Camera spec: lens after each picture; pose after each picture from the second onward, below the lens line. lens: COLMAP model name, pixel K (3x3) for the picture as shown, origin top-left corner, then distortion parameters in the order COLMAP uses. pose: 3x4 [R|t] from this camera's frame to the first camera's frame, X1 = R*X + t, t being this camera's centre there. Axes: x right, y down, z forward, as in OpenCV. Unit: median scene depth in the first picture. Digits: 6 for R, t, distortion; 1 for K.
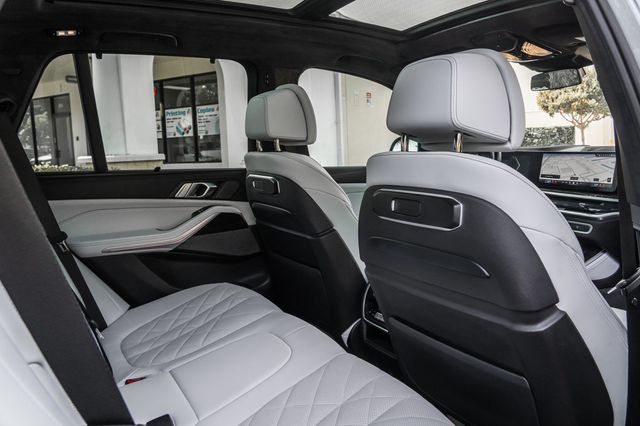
lens RADIAL K [[496.4, 0, 350.4], [0, 496.4, 190.5], [0, 0, 1]] dist [-0.029450, 0.001138]
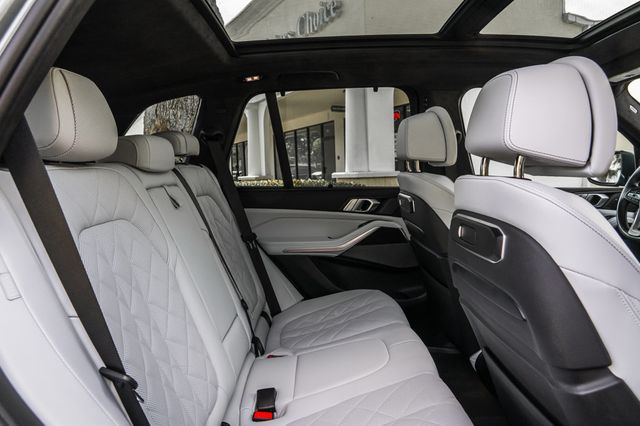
lens RADIAL K [[465.0, 0, 320.0], [0, 465.0, 213.0], [0, 0, 1]] dist [-0.034079, -0.001191]
pose [[0.847364, 0.053871, -0.528274, 0.175840], [-0.045288, 0.998548, 0.029185, -0.010299], [0.529079, -0.000806, 0.848572, 0.048668]]
